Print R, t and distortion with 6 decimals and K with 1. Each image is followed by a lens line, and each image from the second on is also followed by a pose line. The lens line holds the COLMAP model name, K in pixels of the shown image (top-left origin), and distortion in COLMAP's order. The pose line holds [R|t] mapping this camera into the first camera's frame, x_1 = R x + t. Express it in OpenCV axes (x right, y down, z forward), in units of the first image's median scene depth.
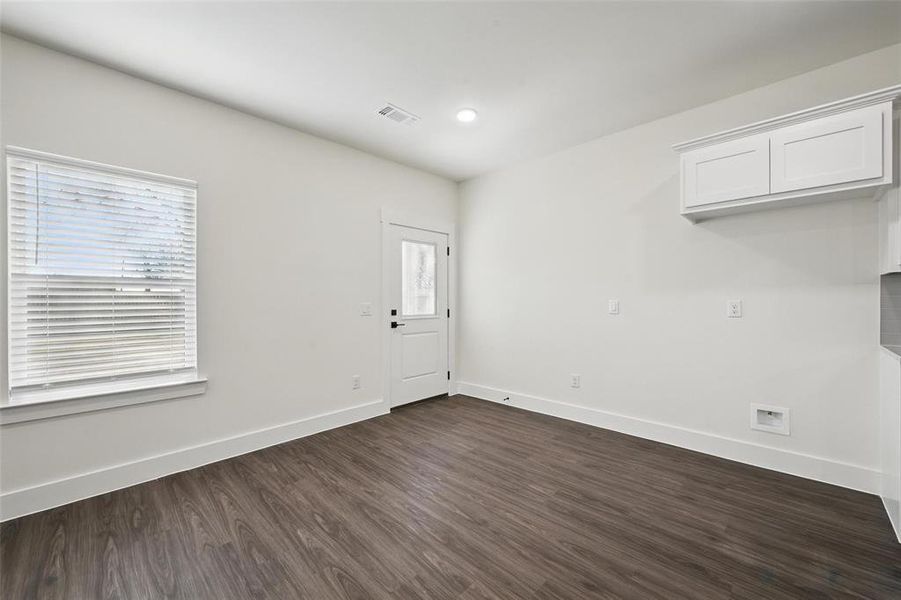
lens RADIAL K [[357.3, 0, 451.7], [0, 357.3, 299.2], [0, 0, 1]] dist [0.001396, 0.000490]
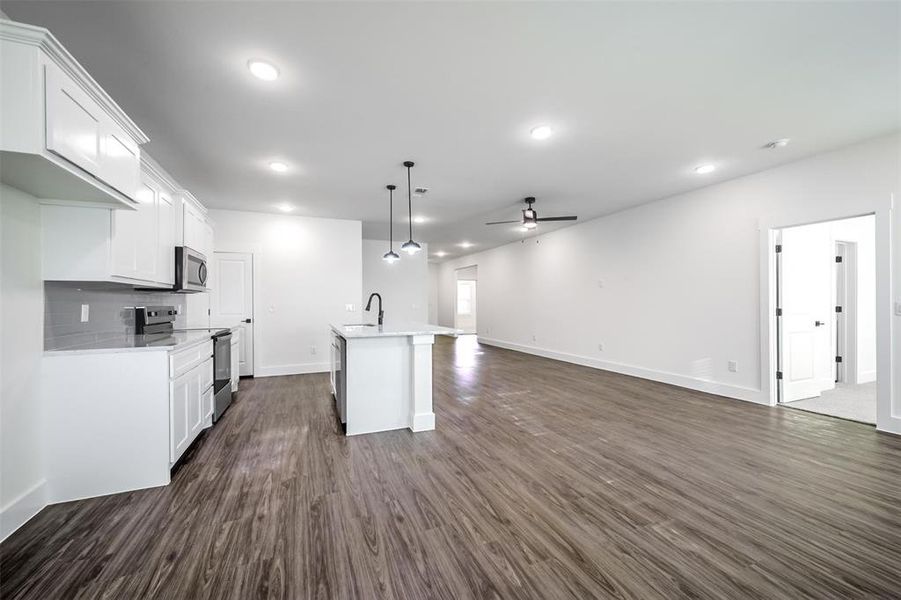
lens RADIAL K [[357.3, 0, 452.5], [0, 357.3, 299.3], [0, 0, 1]] dist [0.001396, 0.000490]
pose [[-0.919412, 0.010725, 0.393149, -0.292972], [0.008122, 0.999933, -0.008282, 0.001111], [-0.393211, -0.004421, -0.919438, 1.956254]]
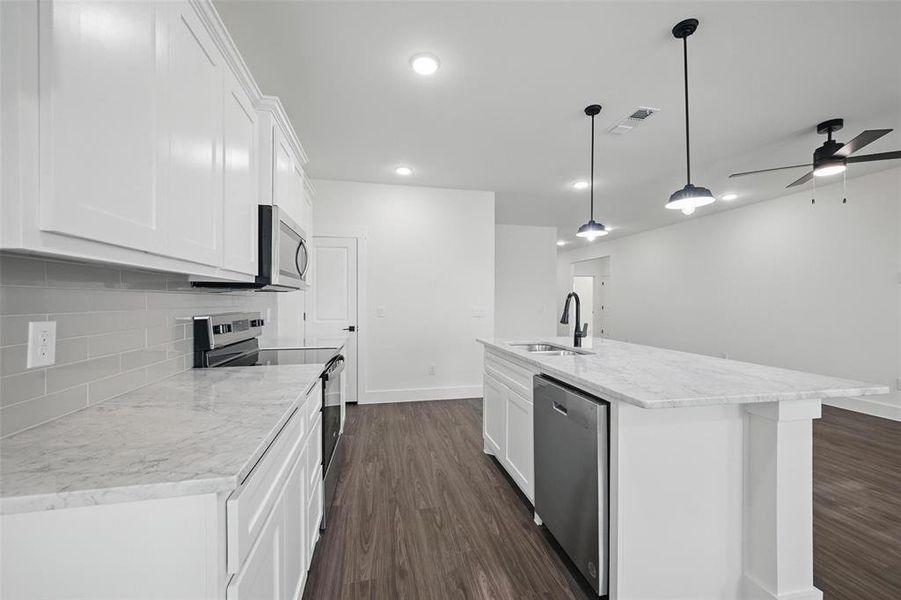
lens RADIAL K [[357.3, 0, 450.4], [0, 357.3, 303.6], [0, 0, 1]] dist [0.001396, 0.000490]
pose [[-0.828497, -0.005542, 0.559966, 0.887457], [-0.001886, 0.999973, 0.007106, -0.036069], [-0.559990, 0.004832, -0.828485, 1.267498]]
